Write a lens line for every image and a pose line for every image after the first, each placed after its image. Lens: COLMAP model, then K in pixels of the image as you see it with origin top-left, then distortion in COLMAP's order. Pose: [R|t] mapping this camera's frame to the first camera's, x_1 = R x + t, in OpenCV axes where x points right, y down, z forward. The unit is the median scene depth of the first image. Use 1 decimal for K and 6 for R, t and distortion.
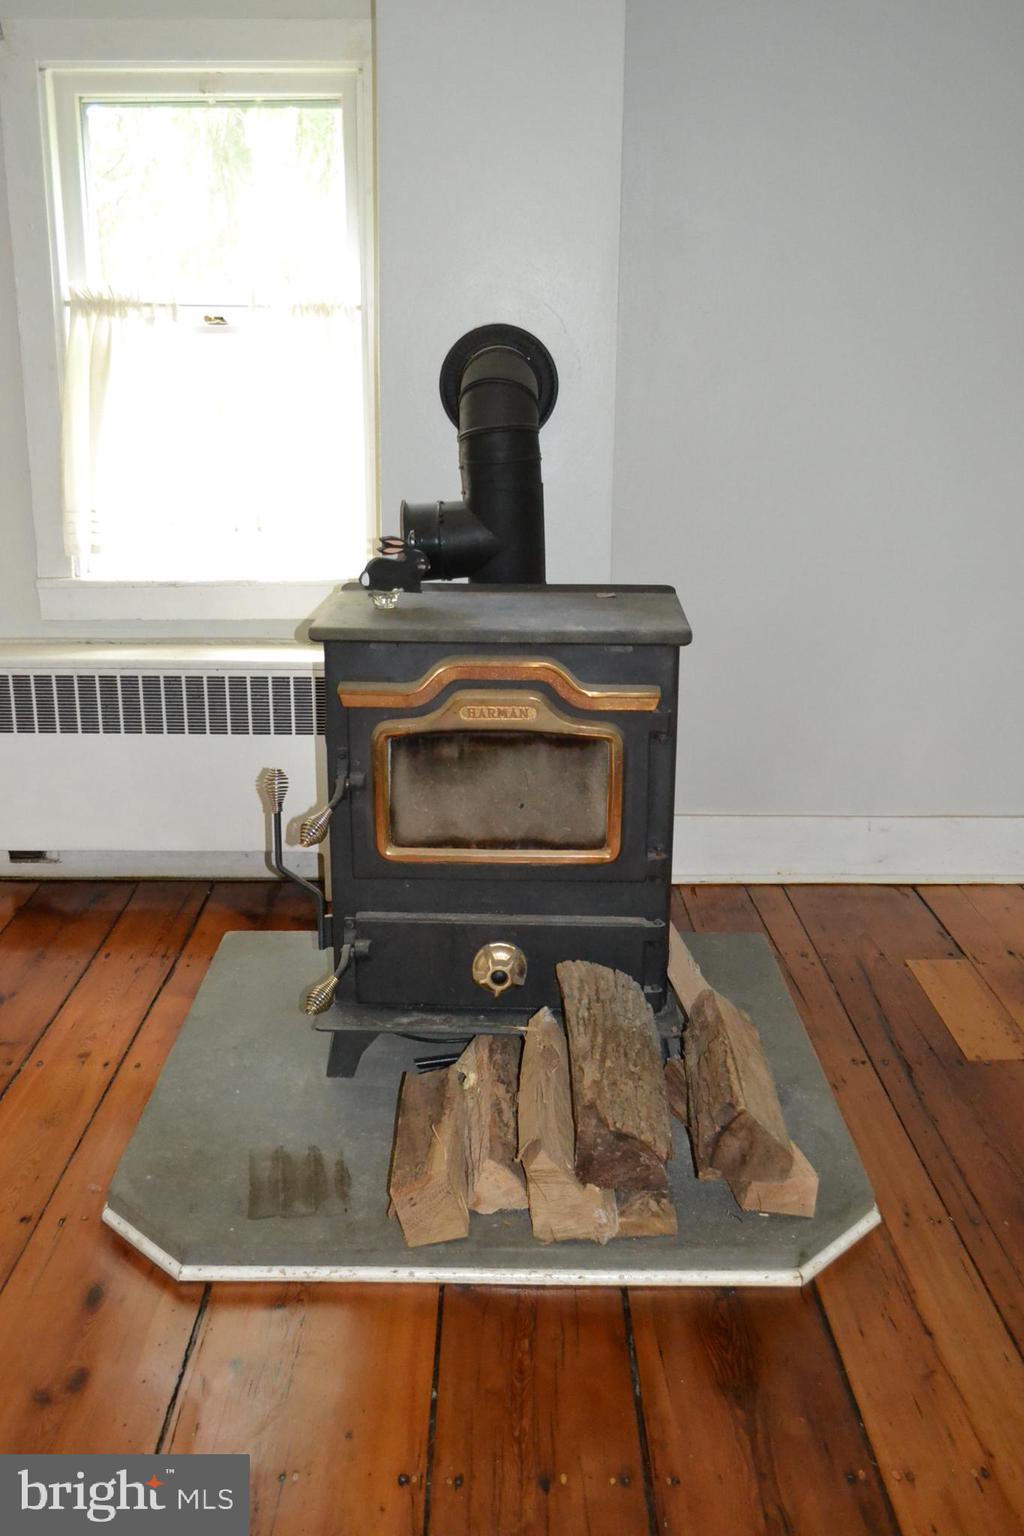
lens RADIAL K [[1522.6, 0, 514.8], [0, 1522.6, 773.4], [0, 0, 1]] dist [-0.021999, 0.000000]
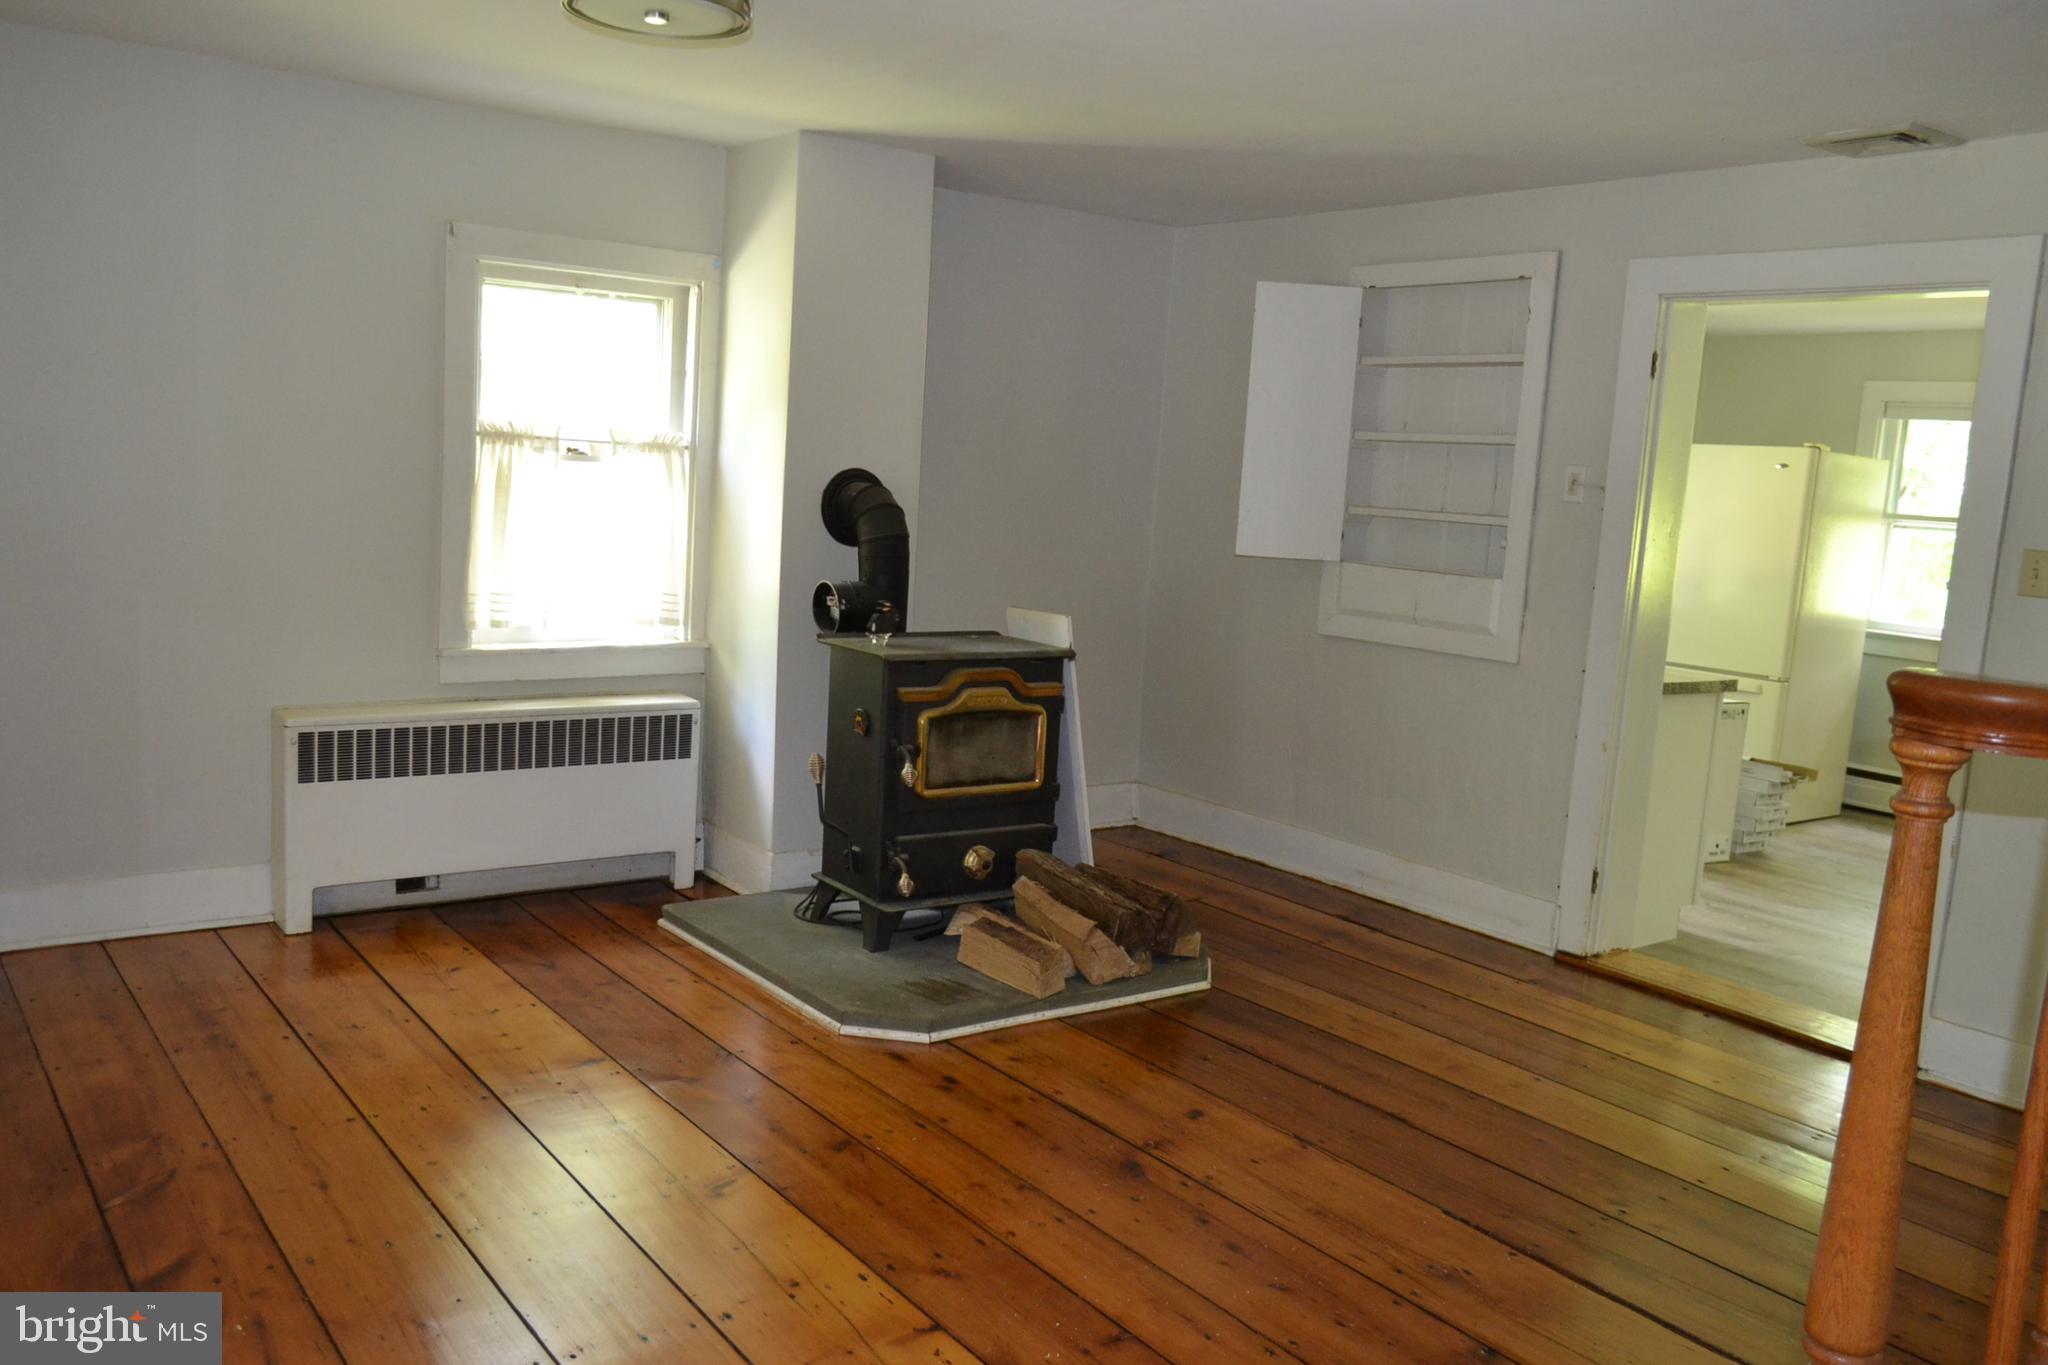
lens RADIAL K [[1624.0, 0, 1023.6], [0, 1624.0, 690.6], [0, 0, 1]] dist [-0.005080, -0.003161]
pose [[0.808297, -0.045276, 0.587032, -1.003542], [0.119649, 0.988866, -0.088479, 0.109355], [-0.576490, 0.141755, 0.804714, -0.457749]]
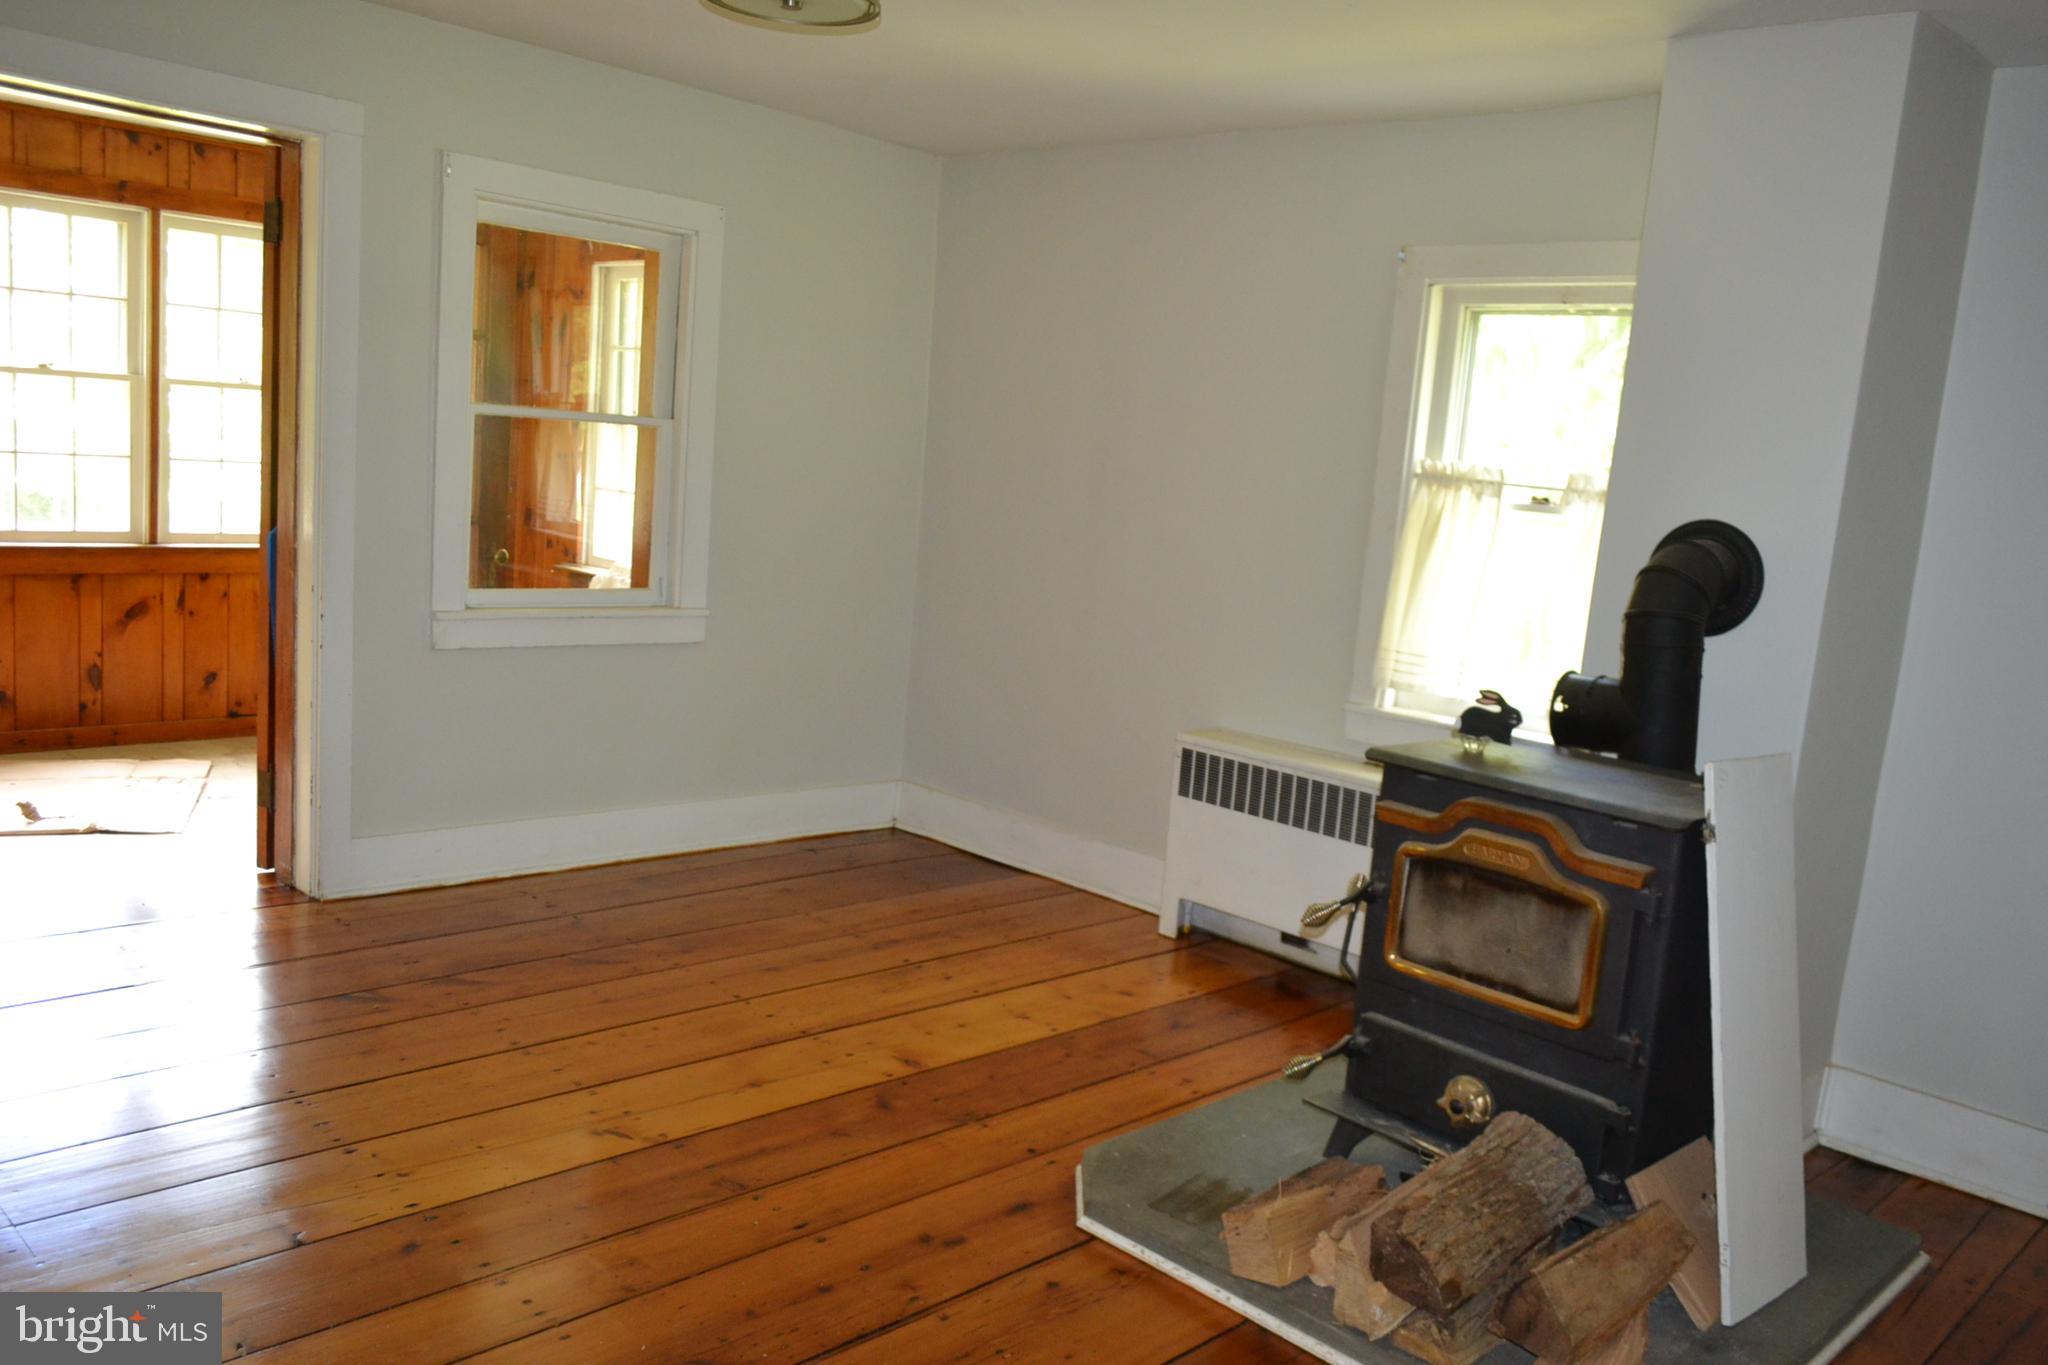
lens RADIAL K [[1624.0, 0, 1024.8], [0, 1624.0, 673.7], [0, 0, 1]] dist [-0.005080, -0.003161]
pose [[0.705798, 0.151191, -0.692091, 0.512106], [-0.277413, 0.957924, -0.073643, 0.013263], [0.651837, 0.243972, 0.718044, -0.068318]]
